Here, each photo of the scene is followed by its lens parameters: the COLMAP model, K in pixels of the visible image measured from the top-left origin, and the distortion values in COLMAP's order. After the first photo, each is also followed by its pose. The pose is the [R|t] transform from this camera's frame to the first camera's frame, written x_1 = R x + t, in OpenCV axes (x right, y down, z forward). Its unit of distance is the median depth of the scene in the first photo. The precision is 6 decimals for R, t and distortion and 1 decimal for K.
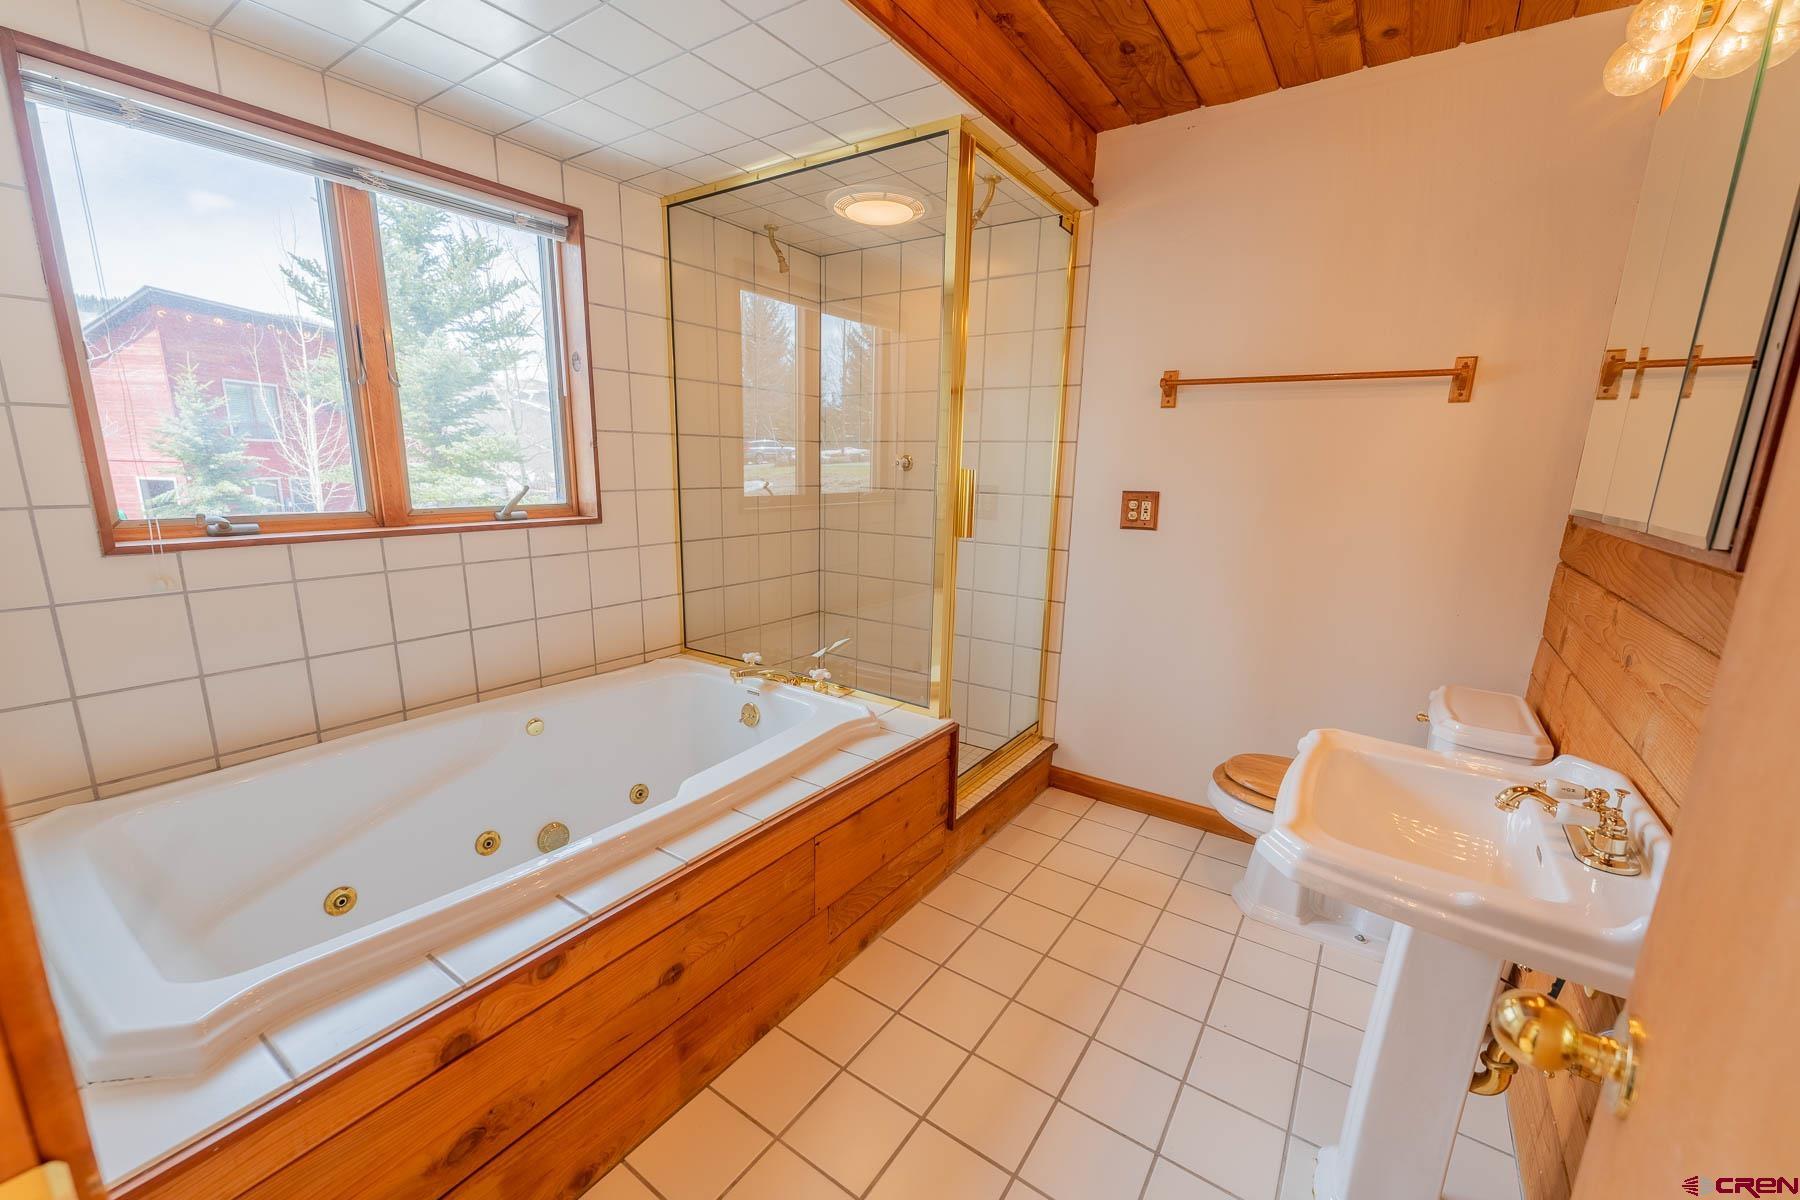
lens RADIAL K [[719.3, 0, 894.4], [0, 719.3, 618.0], [0, 0, 1]] dist [0.000144, 0.000642]
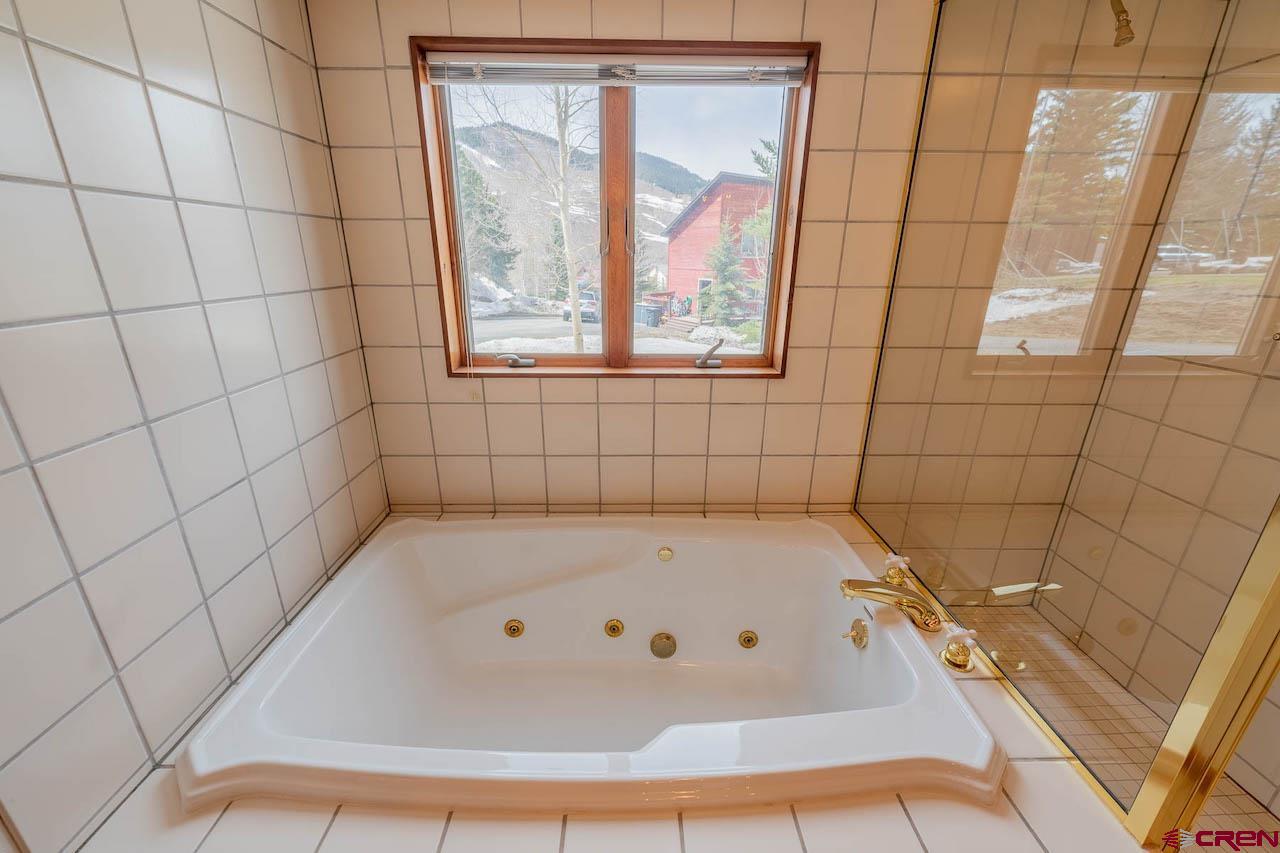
lens RADIAL K [[511.5, 0, 636.0], [0, 511.5, 439.3], [0, 0, 1]] dist [0.000144, 0.000642]
pose [[0.587071, 0.256288, -0.767896, 0.049304], [-0.169402, 0.966455, 0.193046, -0.151391], [0.791612, 0.016751, 0.610794, 0.386759]]
